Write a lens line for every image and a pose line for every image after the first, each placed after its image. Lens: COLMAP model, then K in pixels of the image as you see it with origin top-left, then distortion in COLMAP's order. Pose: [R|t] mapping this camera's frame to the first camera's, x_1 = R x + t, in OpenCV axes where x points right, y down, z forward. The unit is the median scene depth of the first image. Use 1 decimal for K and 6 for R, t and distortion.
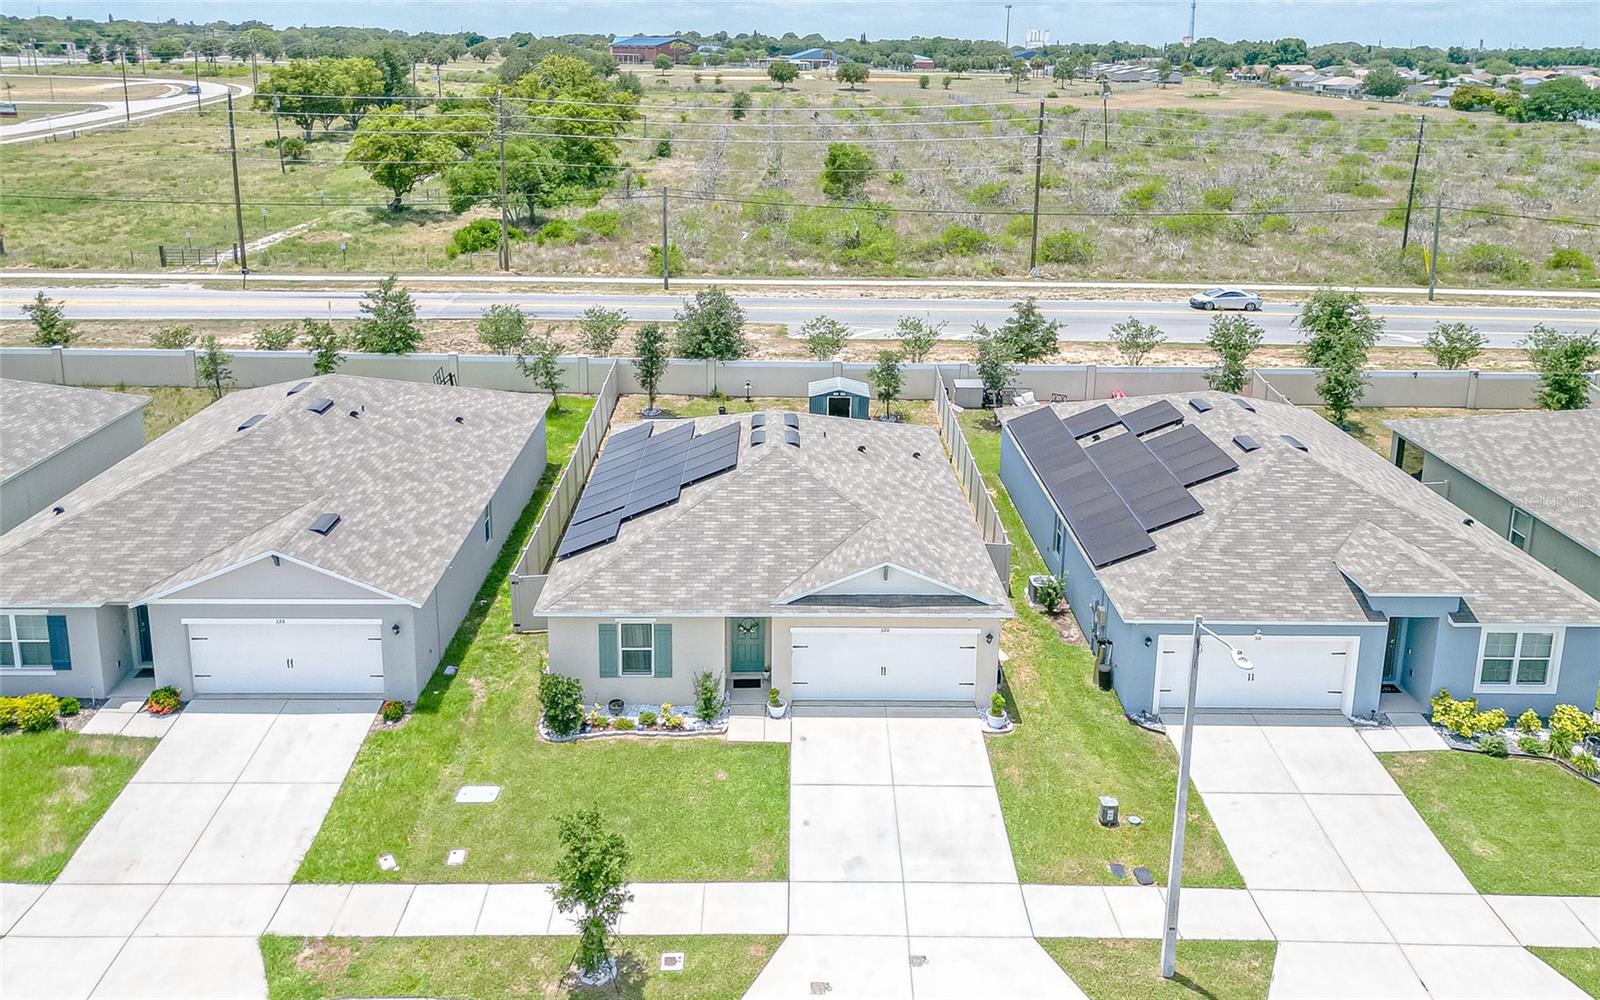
lens RADIAL K [[1283.9, 0, 799.7], [0, 1283.9, 376.2], [0, 0, 1]] dist [0.026007, -0.003436]
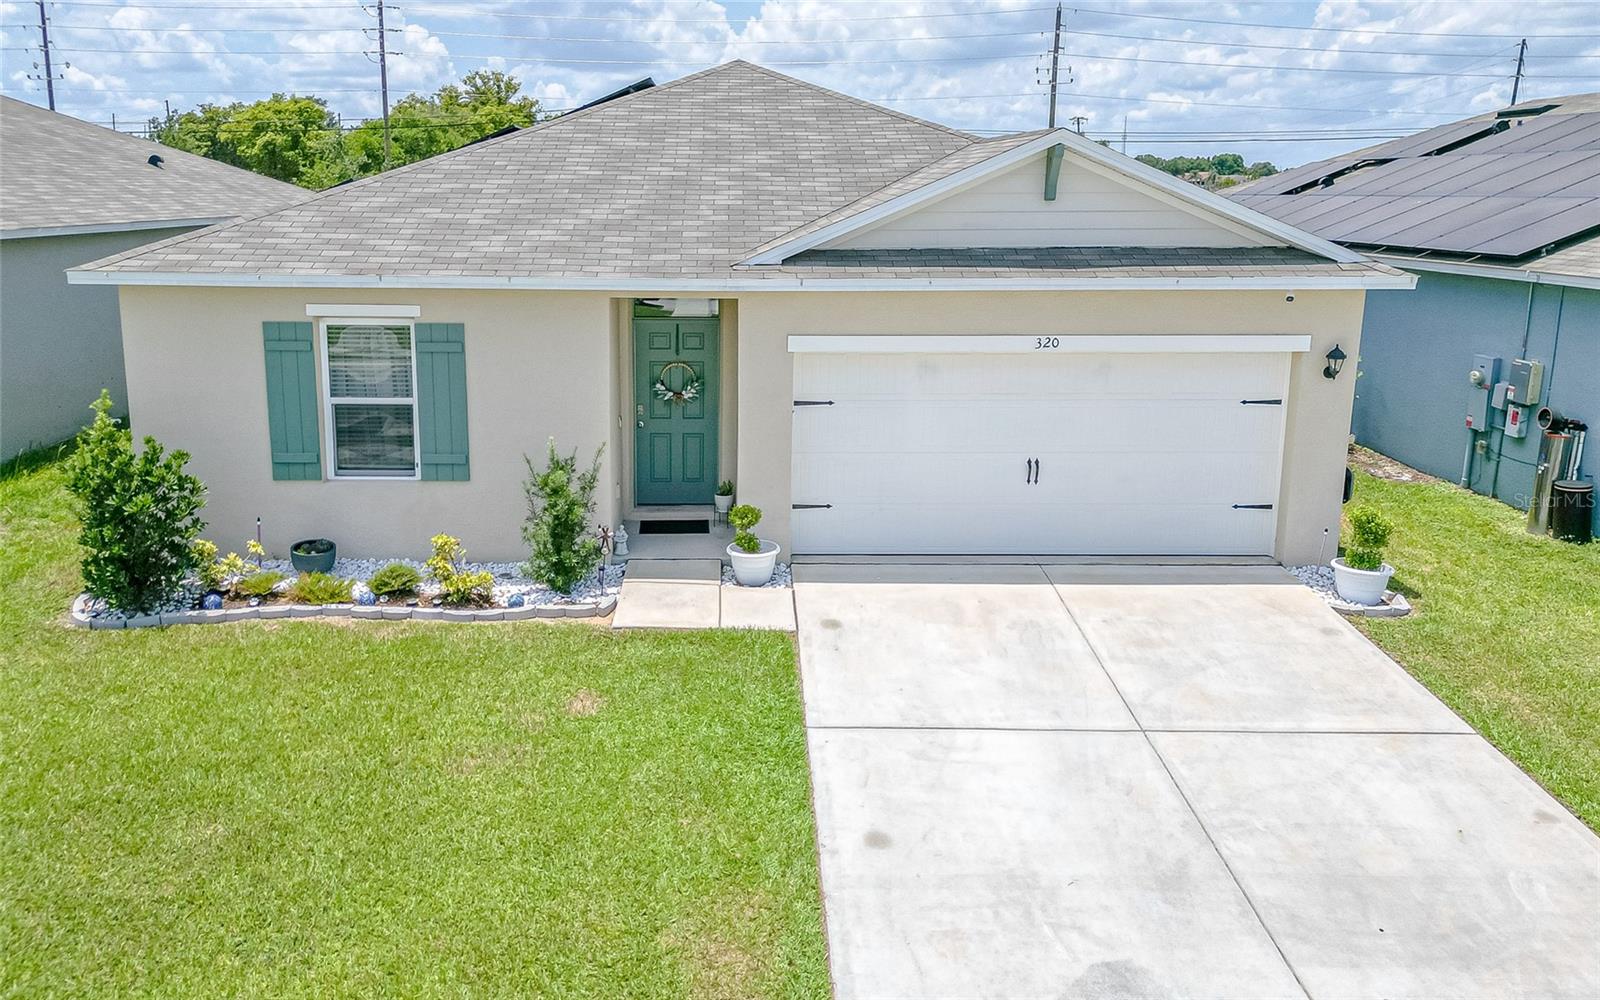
lens RADIAL K [[1169.0, 0, 740.7], [0, 1169.0, 474.1], [0, 0, 1]] dist [0.028879, -0.003818]
pose [[0.999946, -0.008662, -0.005746, -0.019489], [0.008368, 0.998745, -0.049376, 0.252071], [0.006166, 0.049326, 0.998764, 0.669997]]
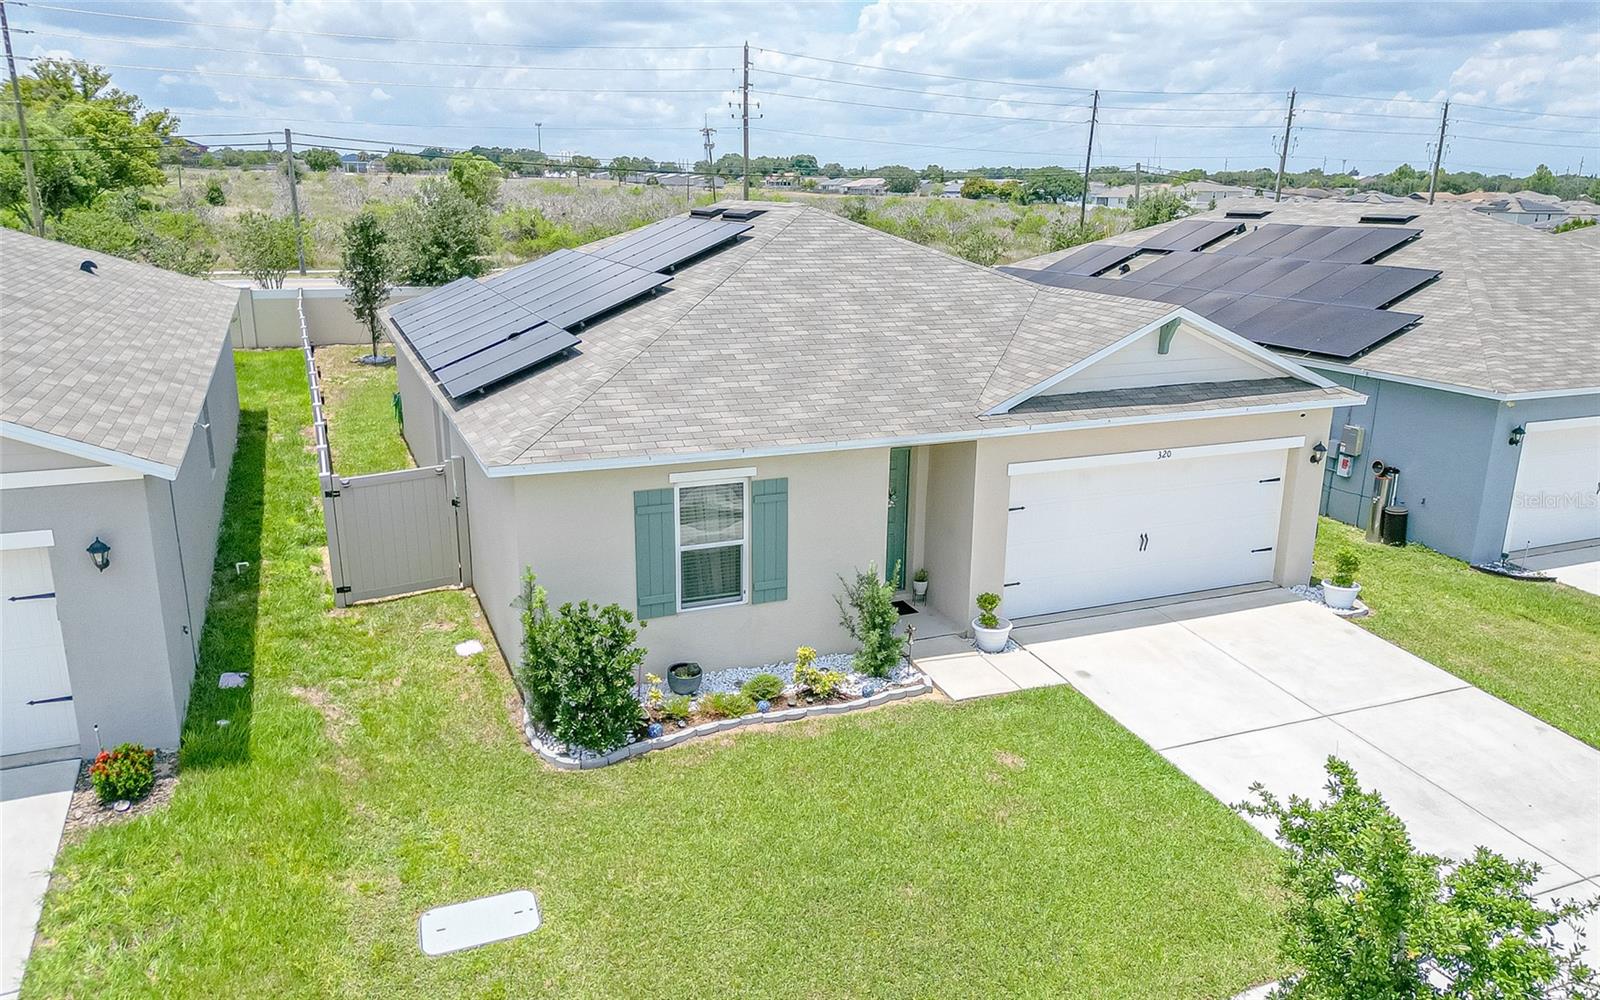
lens RADIAL K [[1174.9, 0, 782.7], [0, 1174.9, 547.2], [0, 0, 1]] dist [0.034202, -0.002097]
pose [[0.926009, -0.115261, 0.359475, -0.252943], [0.107351, 0.993335, 0.041963, 0.199475], [-0.361916, -0.000268, 0.932211, 0.612758]]
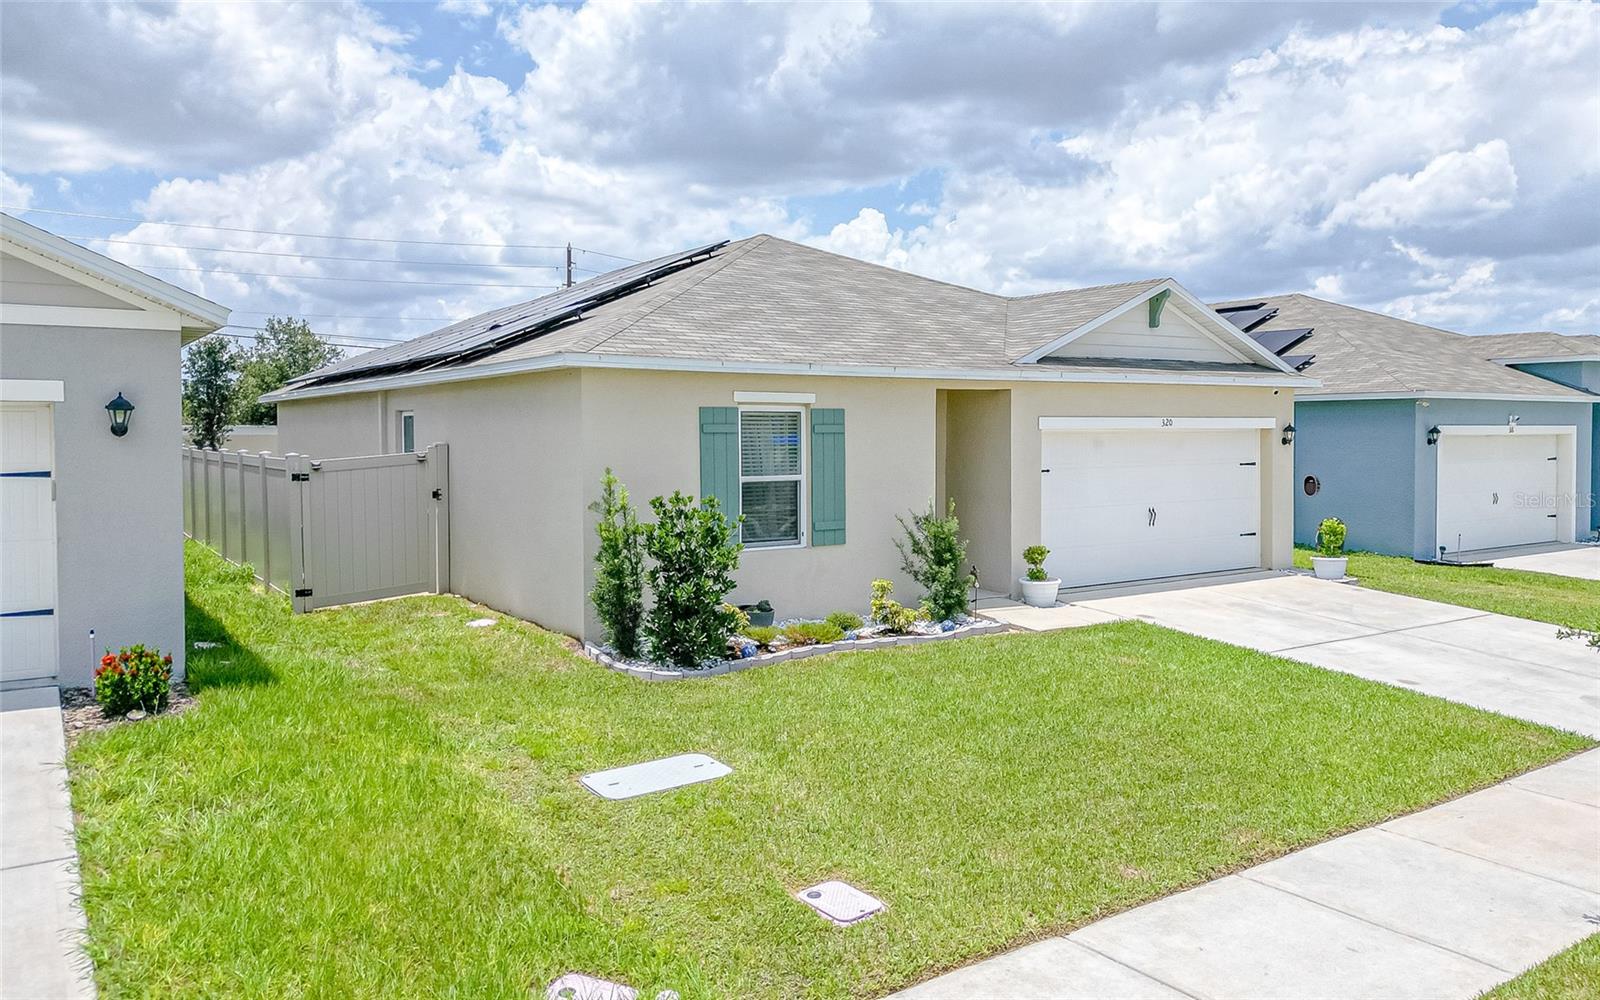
lens RADIAL K [[1186.8, 0, 800.0], [0, 1186.8, 500.0], [0, 0, 1]] dist [0.038150, -0.000202]
pose [[0.831993, -0.050528, 0.552480, -0.333406], [0.170762, 0.970821, -0.168367, 0.286971], [-0.527852, 0.234423, 0.816344, 0.687952]]
